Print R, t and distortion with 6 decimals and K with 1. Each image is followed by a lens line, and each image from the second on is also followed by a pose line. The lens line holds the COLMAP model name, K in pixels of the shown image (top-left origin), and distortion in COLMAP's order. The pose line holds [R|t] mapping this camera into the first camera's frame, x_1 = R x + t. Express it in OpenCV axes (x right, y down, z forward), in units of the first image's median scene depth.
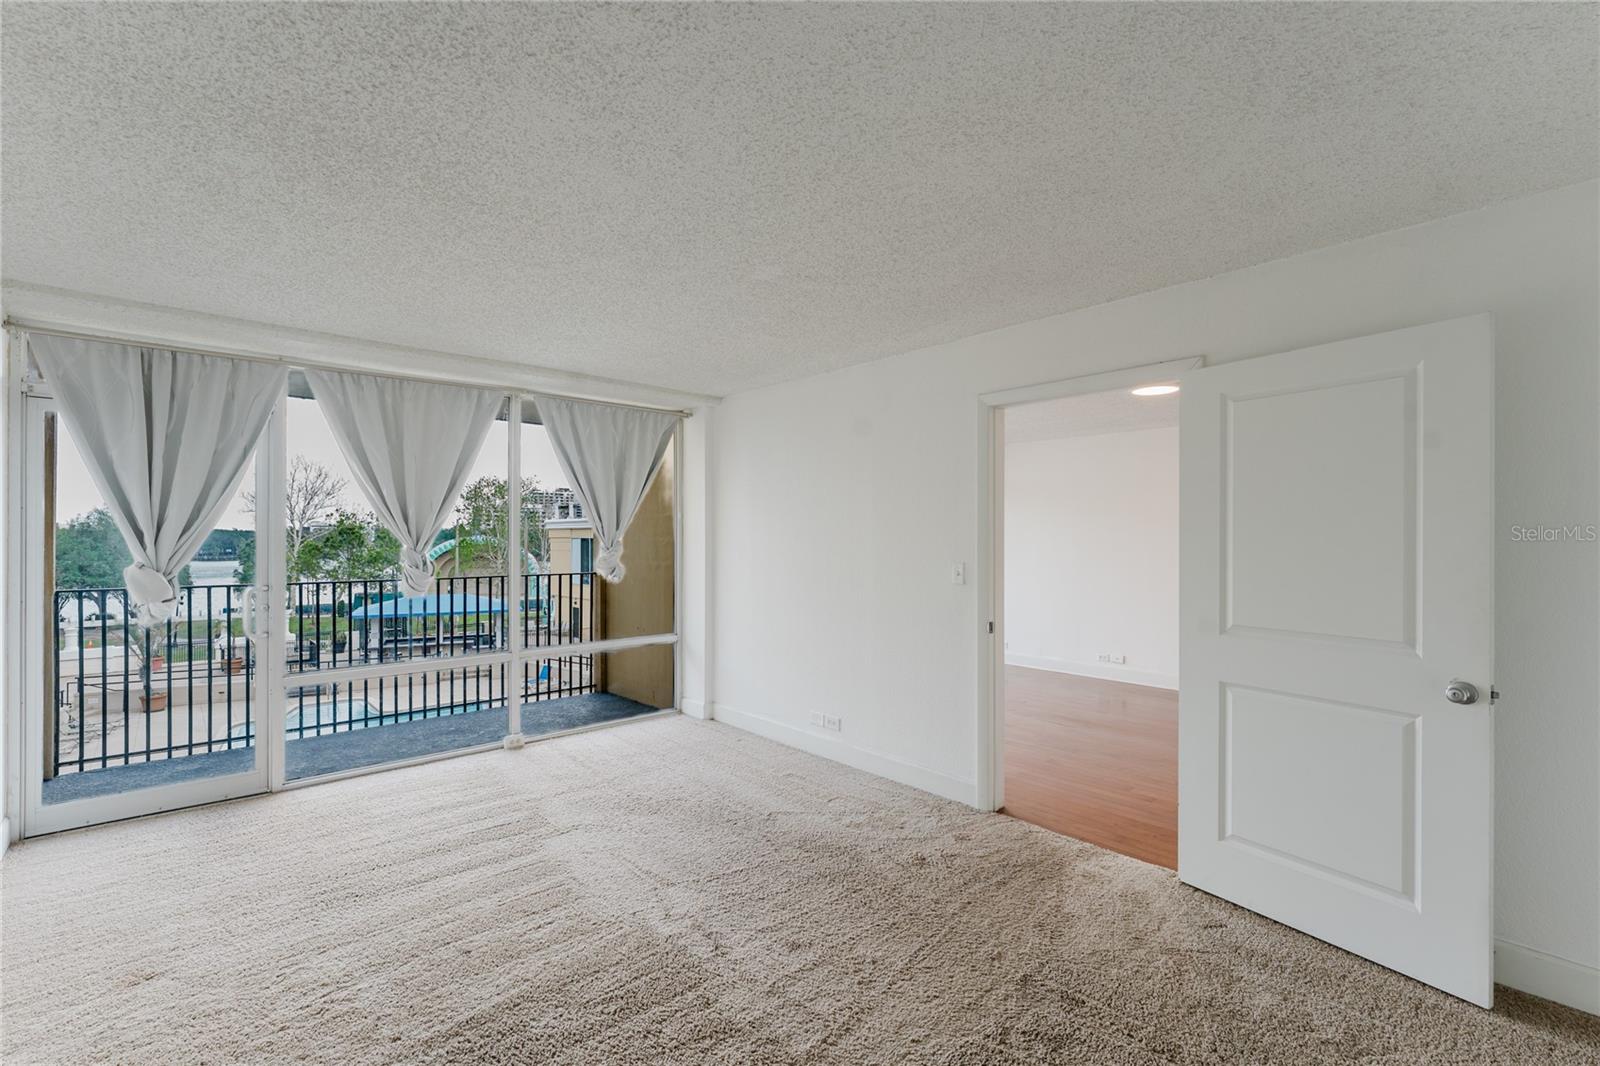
lens RADIAL K [[697.3, 0, 807.8], [0, 697.3, 531.9], [0, 0, 1]] dist [0.001326, 0.000209]
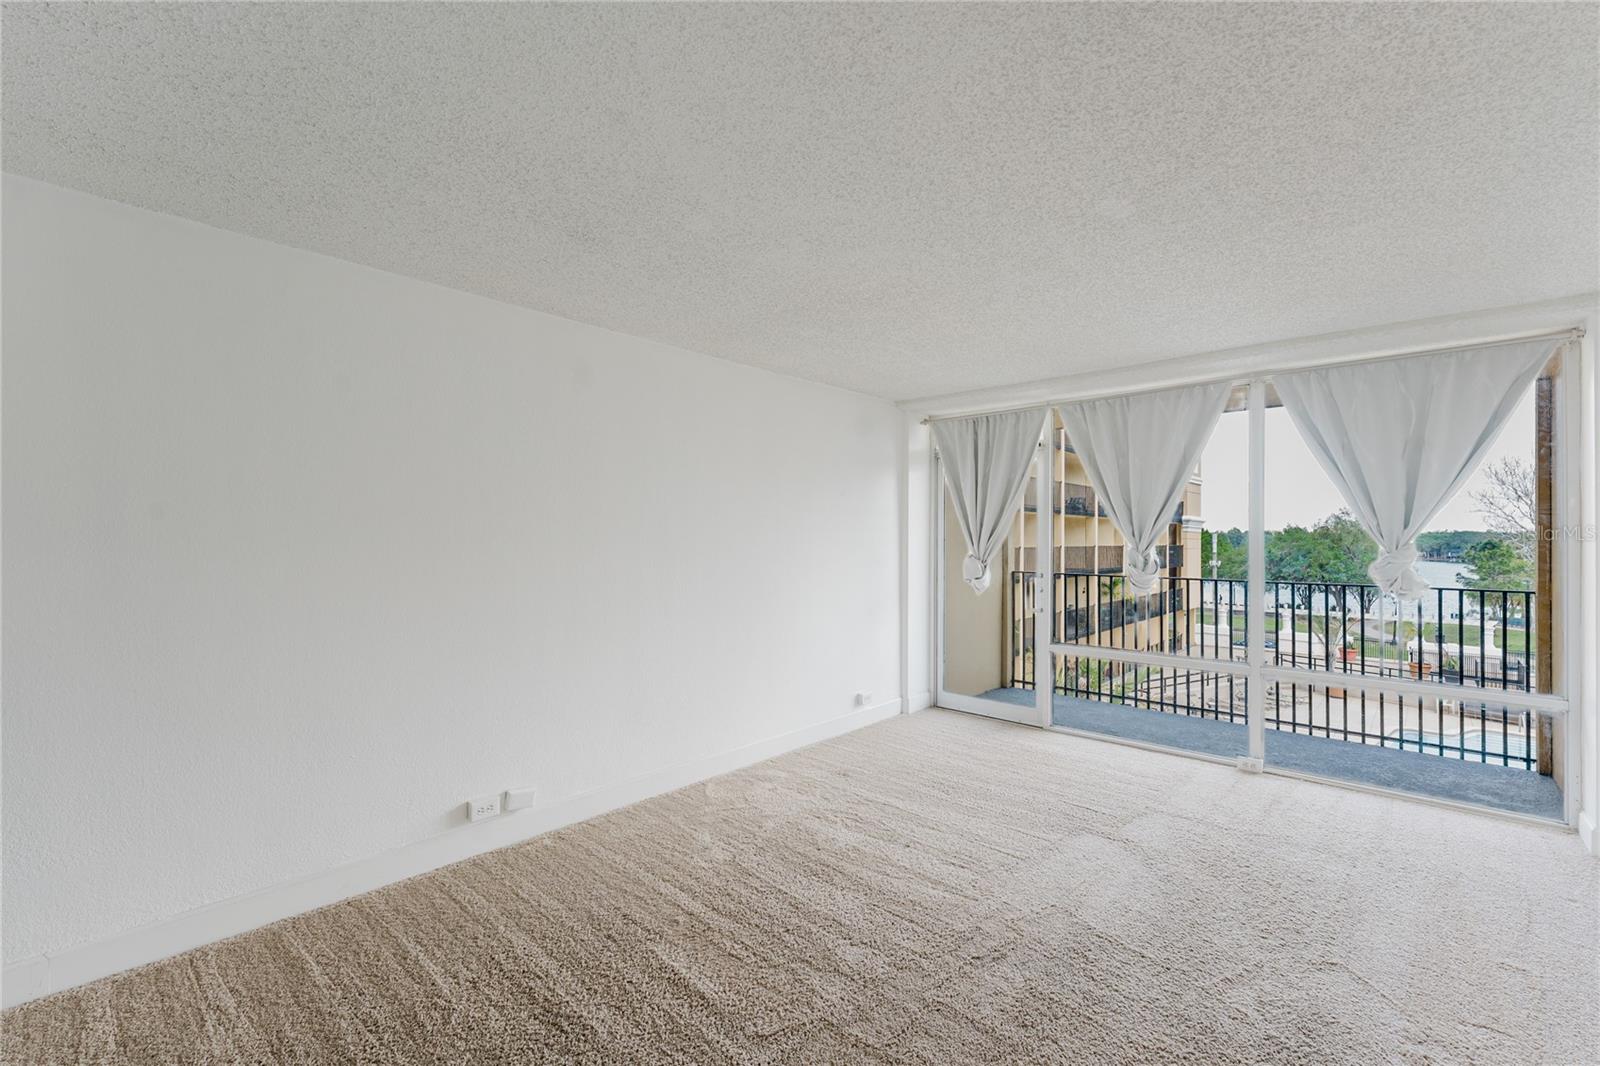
lens RADIAL K [[697.3, 0, 807.8], [0, 697.3, 531.9], [0, 0, 1]] dist [0.001326, 0.000209]
pose [[0.091124, -0.008242, -0.995805, 0.409599], [0.005642, 0.999954, -0.007760, 0.002545], [0.995824, -0.004911, 0.091166, 0.335349]]
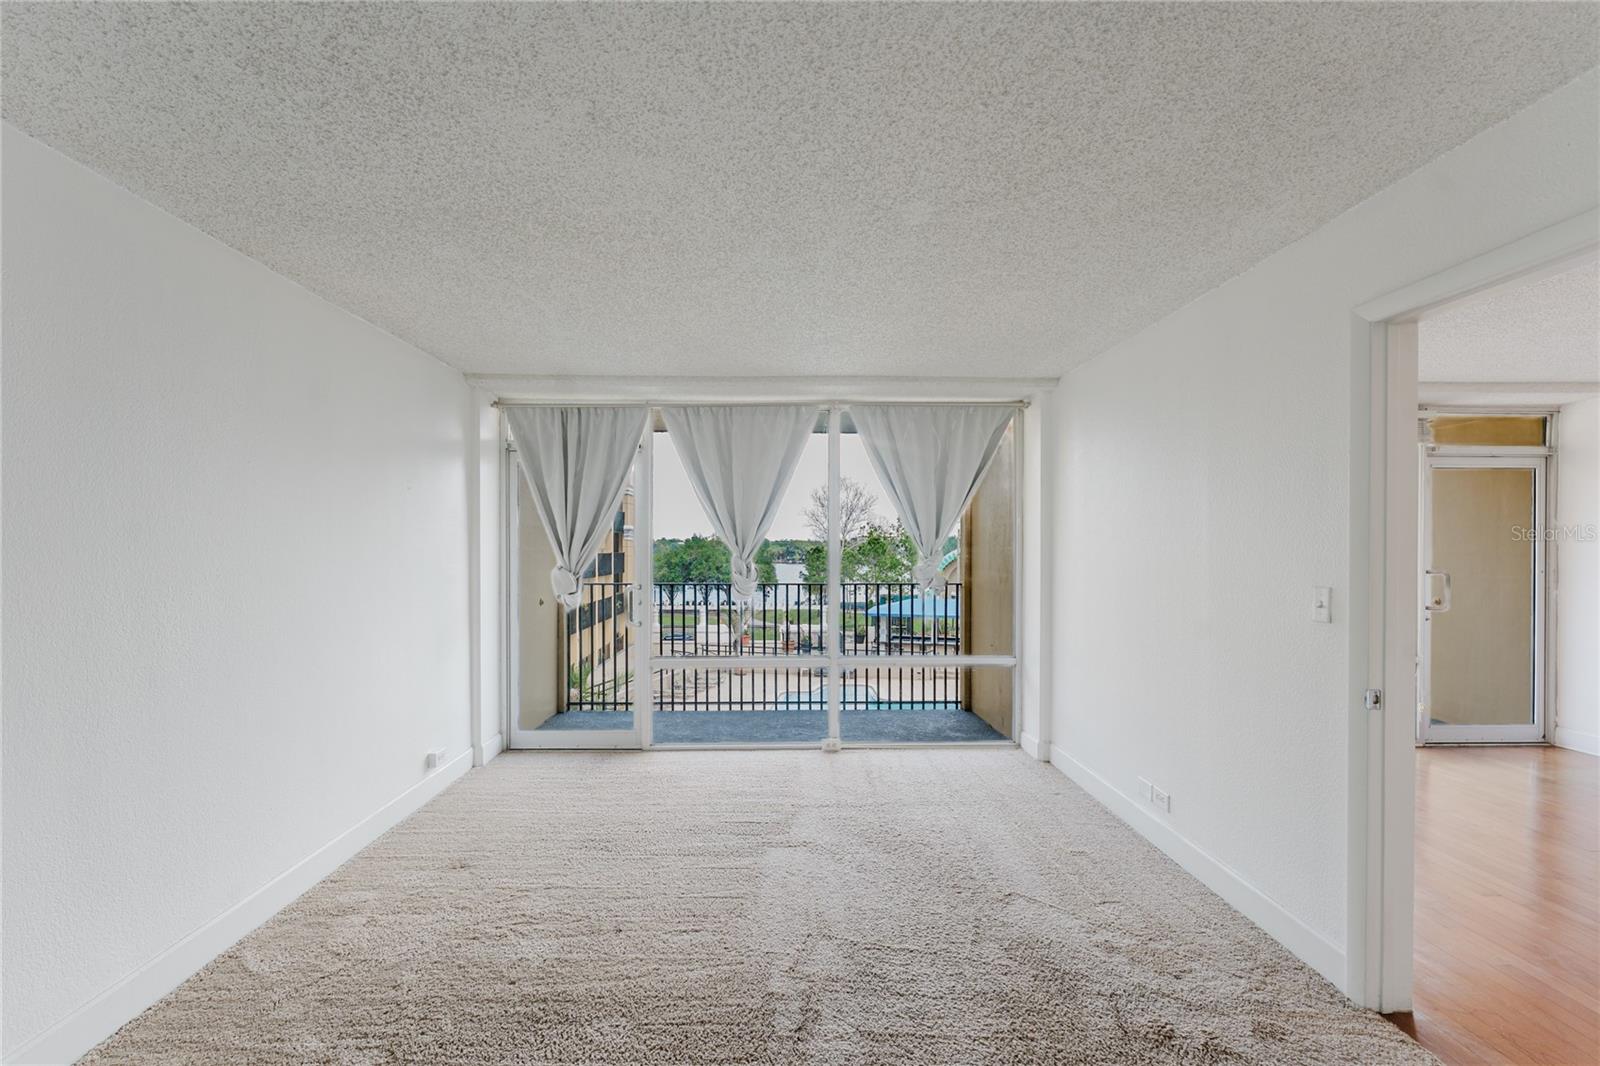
lens RADIAL K [[706.7, 0, 801.1], [0, 706.7, 550.3], [0, 0, 1]] dist [0.000311, 0.000134]
pose [[0.757964, 0.002690, -0.652291, 0.214685], [0.006315, 0.999914, 0.011461, 0.001076], [0.652266, -0.012806, 0.757882, 0.176693]]
